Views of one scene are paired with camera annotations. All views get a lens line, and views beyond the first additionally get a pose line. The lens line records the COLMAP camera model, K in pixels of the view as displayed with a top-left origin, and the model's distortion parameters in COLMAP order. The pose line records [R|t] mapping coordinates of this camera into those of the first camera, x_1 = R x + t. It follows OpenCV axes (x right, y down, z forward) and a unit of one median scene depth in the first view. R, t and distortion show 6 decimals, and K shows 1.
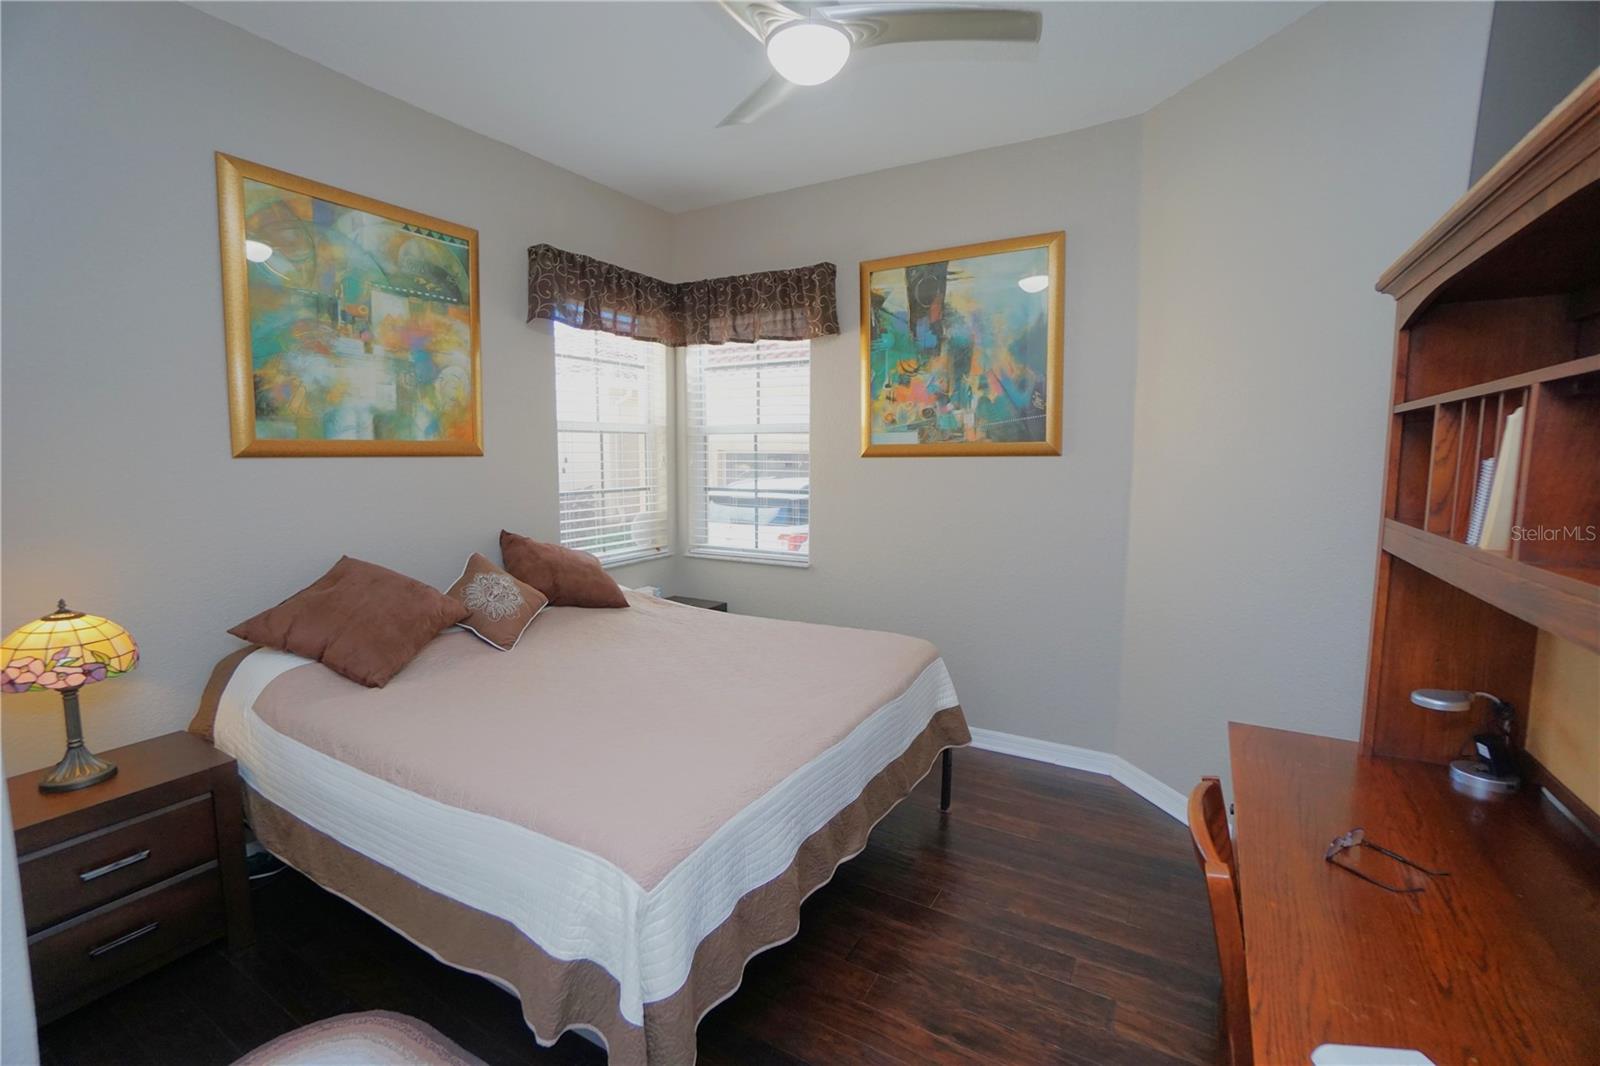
lens RADIAL K [[705.5, 0, 777.3], [0, 705.5, 522.5], [0, 0, 1]] dist [-0.069017, 0.023592]
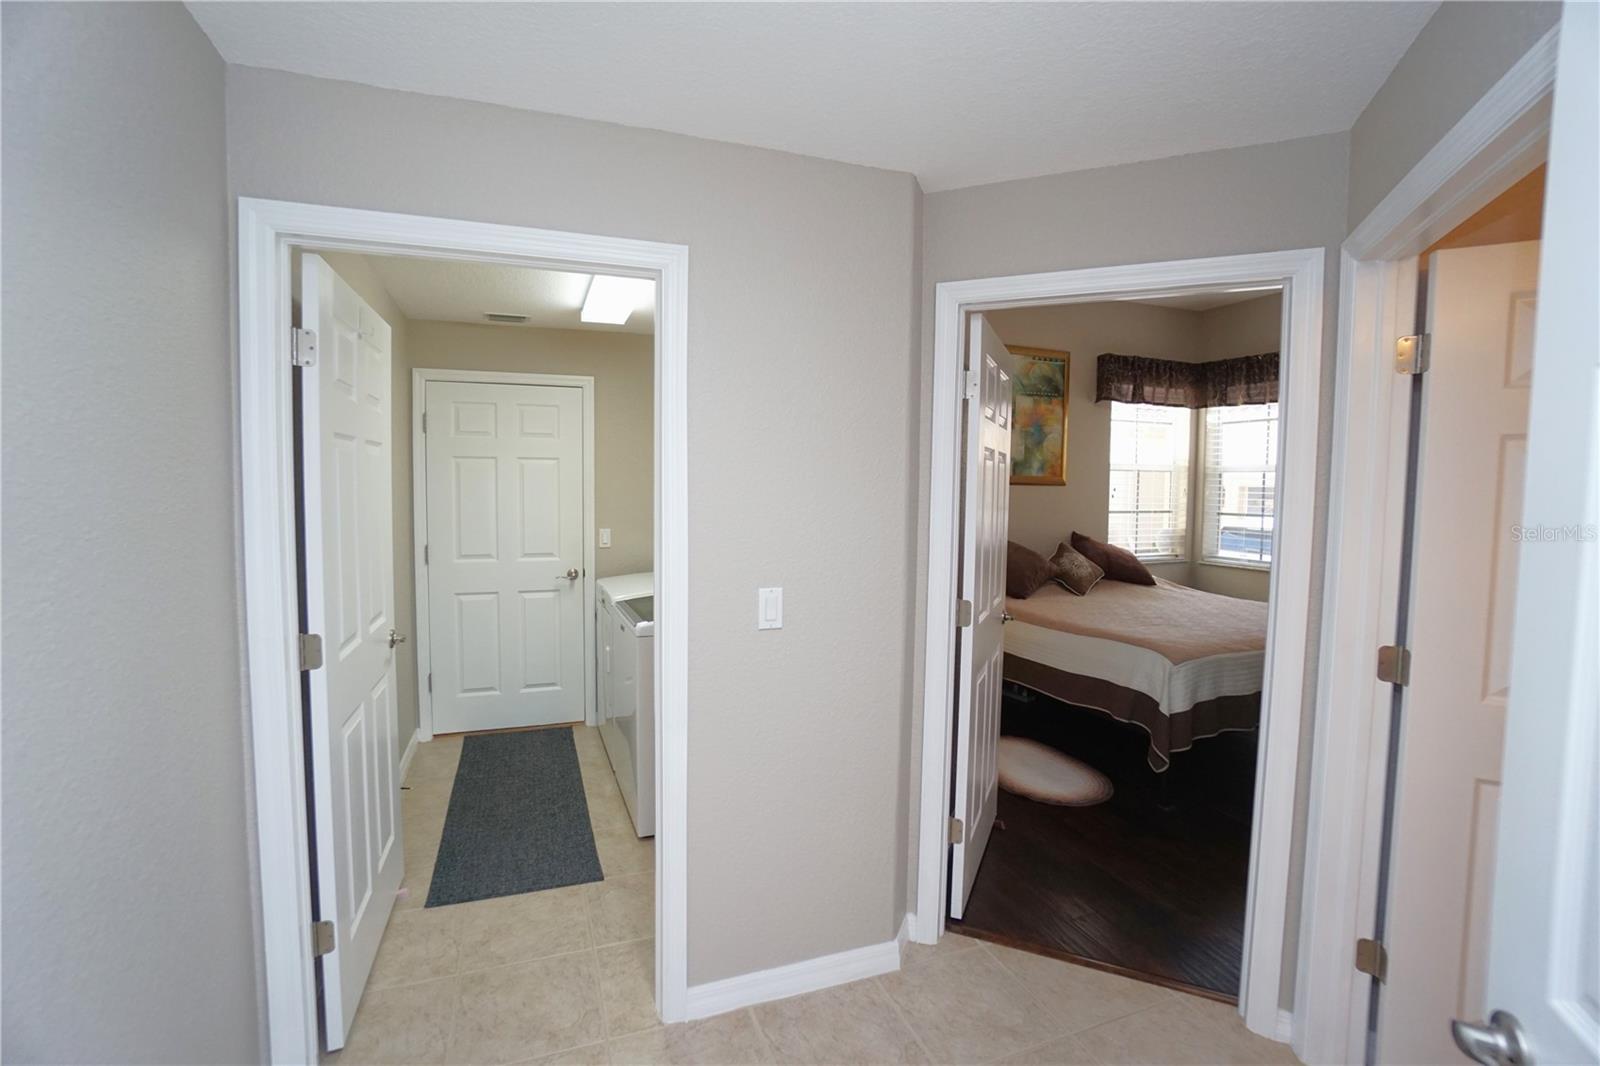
lens RADIAL K [[705.5, 0, 777.3], [0, 705.5, 522.5], [0, 0, 1]] dist [-0.069017, 0.023592]
pose [[0.778113, 0.044749, -0.626528, 0.095872], [-0.071285, 0.997306, -0.017302, 0.076028], [0.624066, 0.058125, 0.779207, -0.778922]]
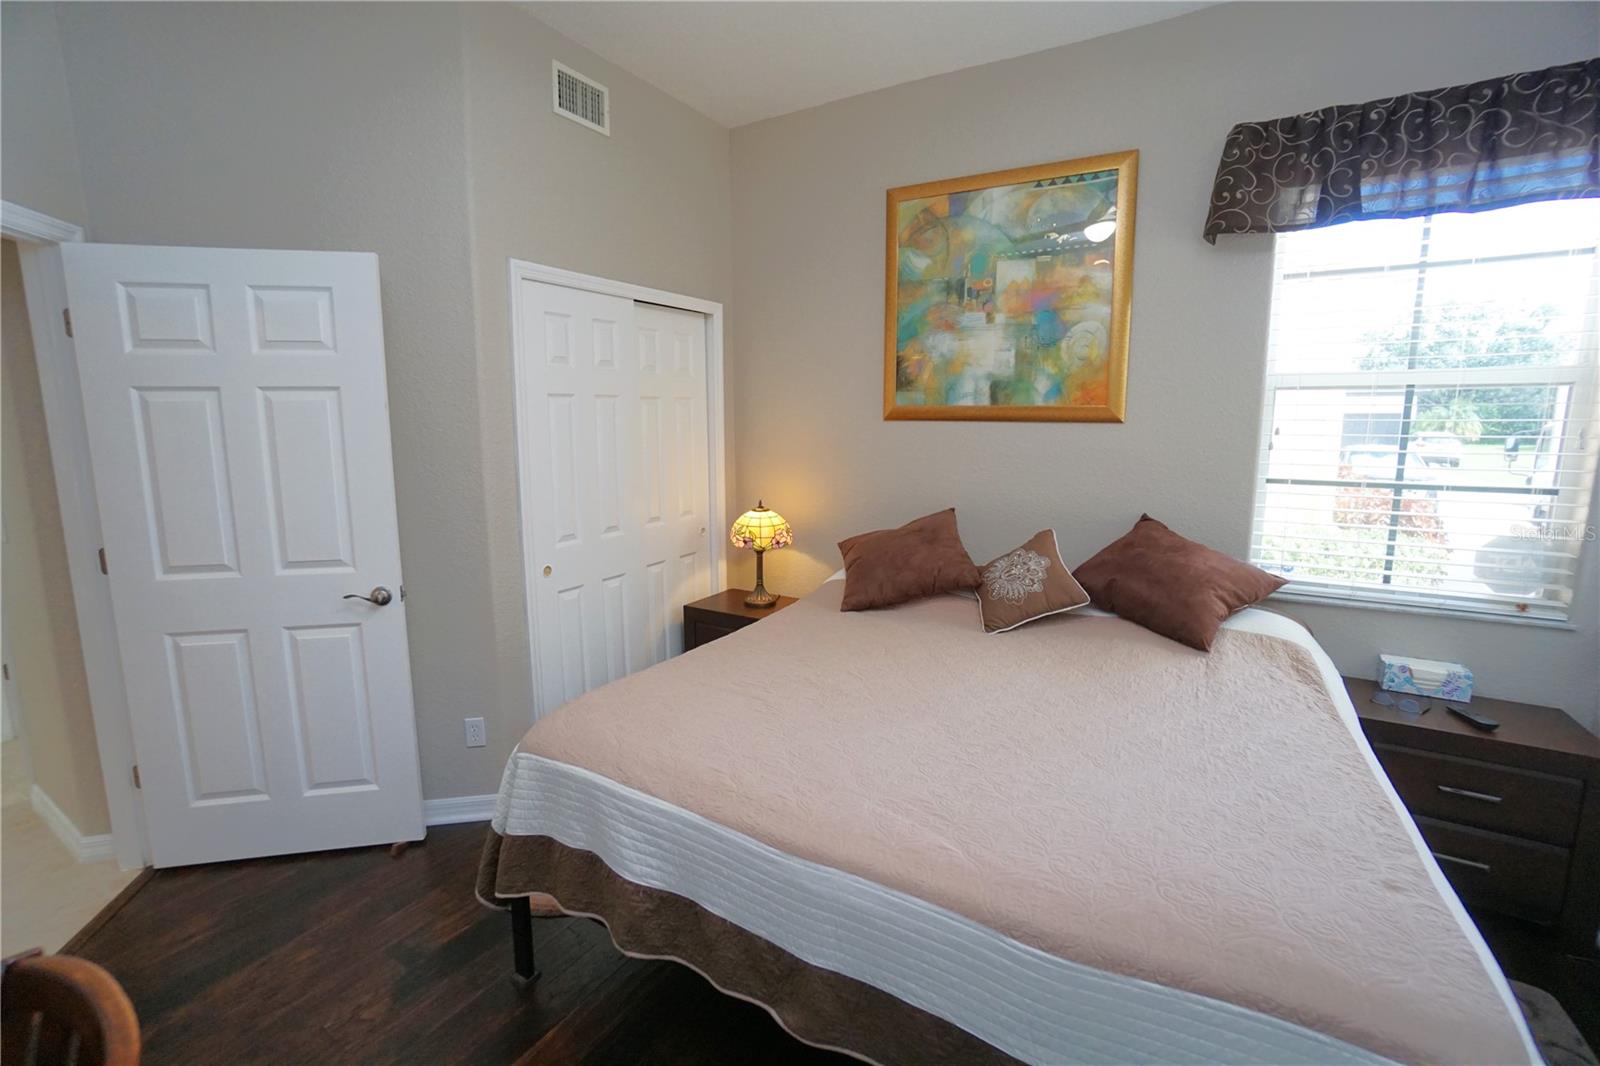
lens RADIAL K [[705.5, 0, 777.3], [0, 705.5, 522.5], [0, 0, 1]] dist [-0.069017, 0.023592]
pose [[-0.015814, 0.144619, -0.989361, 0.470206], [-0.097711, 0.984525, 0.145474, -0.062276], [0.995089, 0.098972, -0.001438, 0.644740]]
